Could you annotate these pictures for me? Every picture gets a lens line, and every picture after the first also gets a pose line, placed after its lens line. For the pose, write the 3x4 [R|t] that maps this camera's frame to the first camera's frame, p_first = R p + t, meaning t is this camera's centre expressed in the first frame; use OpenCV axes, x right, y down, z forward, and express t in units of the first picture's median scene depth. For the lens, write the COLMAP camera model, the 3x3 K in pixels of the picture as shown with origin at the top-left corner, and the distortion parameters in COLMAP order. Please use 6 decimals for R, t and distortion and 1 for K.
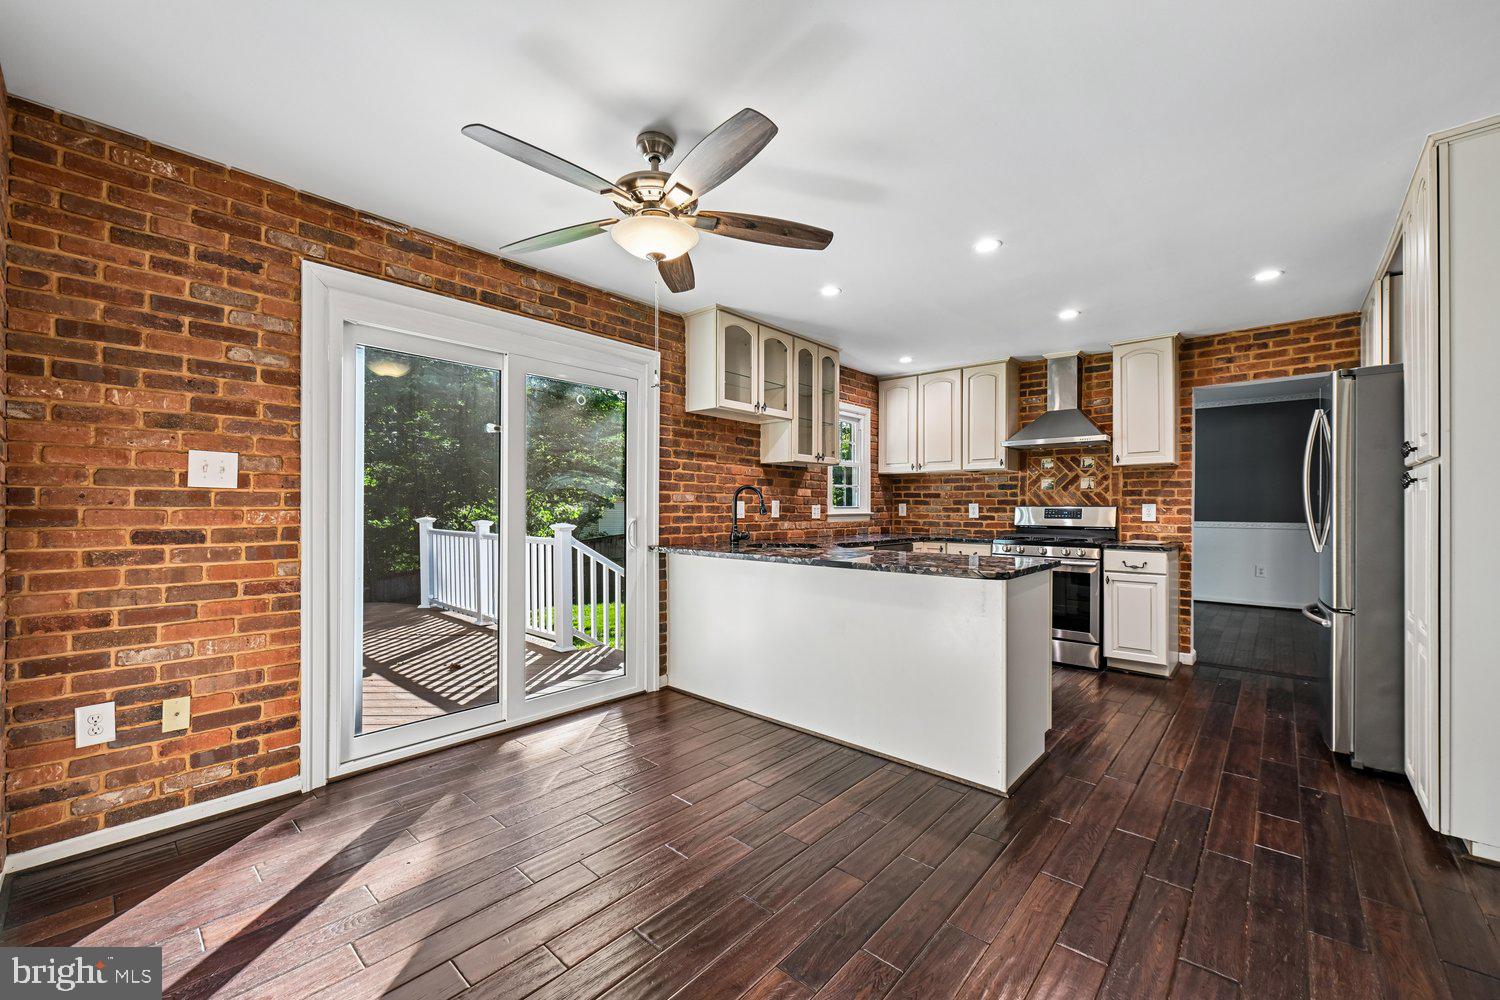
lens RADIAL K [[587.3, 0, 761.6], [0, 587.3, 505.6], [0, 0, 1]] dist [-0.000800, 0.000149]
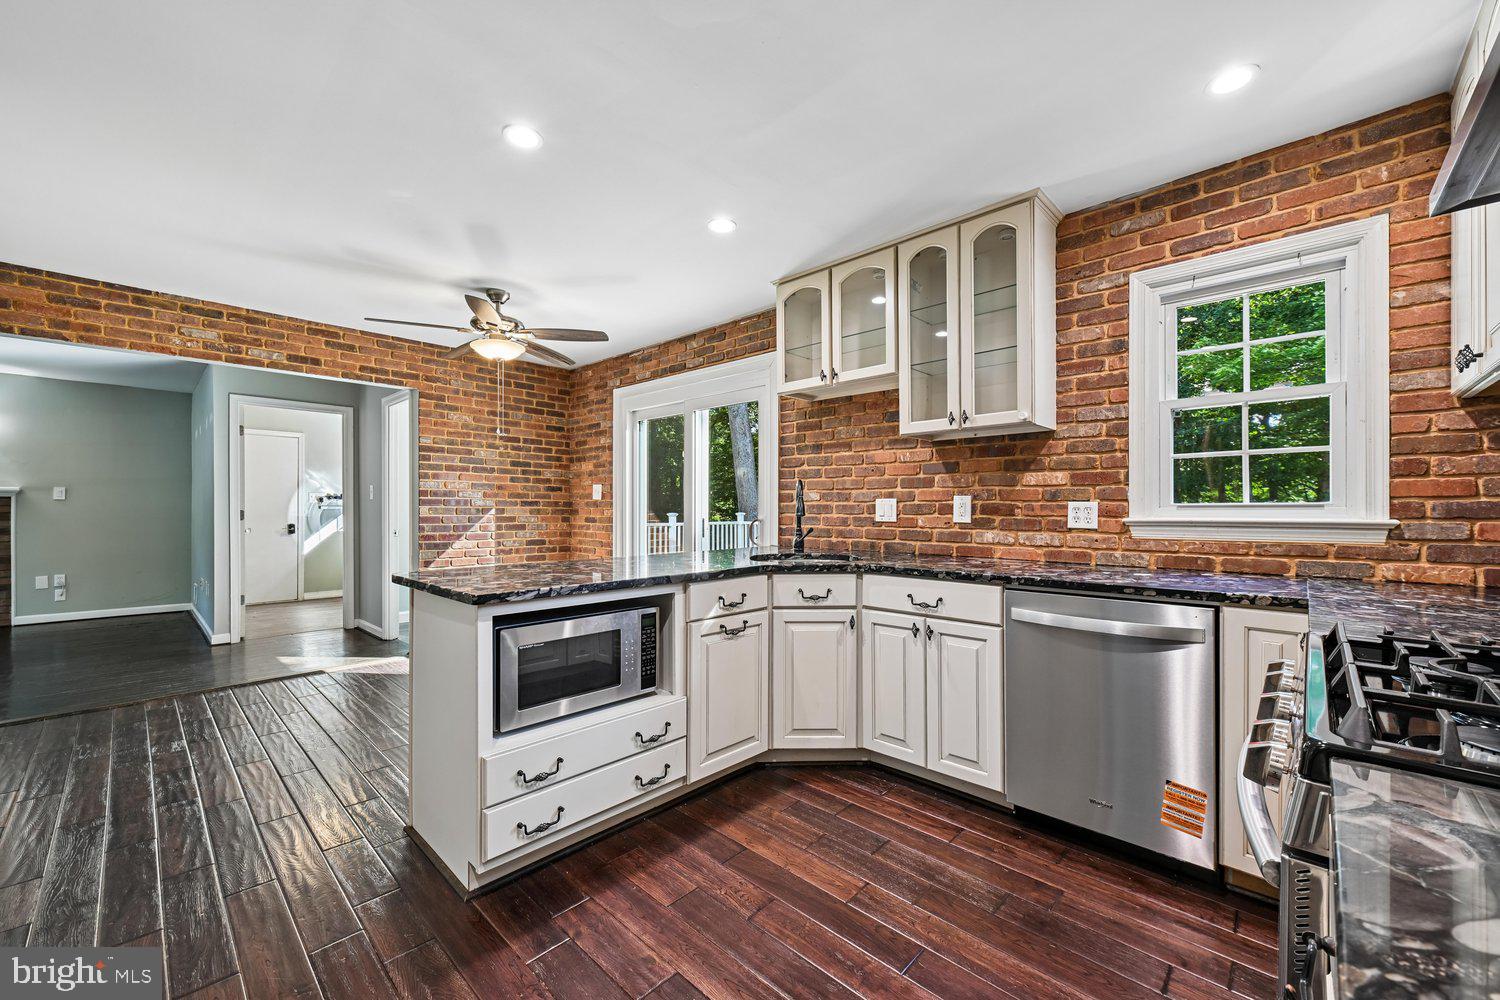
lens RADIAL K [[587.3, 0, 761.6], [0, 587.3, 505.6], [0, 0, 1]] dist [-0.000800, 0.000149]
pose [[-0.022560, -0.005370, -0.999731, 0.760687], [0.004870, 0.999973, -0.005481, 0.005031], [0.999734, -0.004992, -0.022533, 0.923566]]
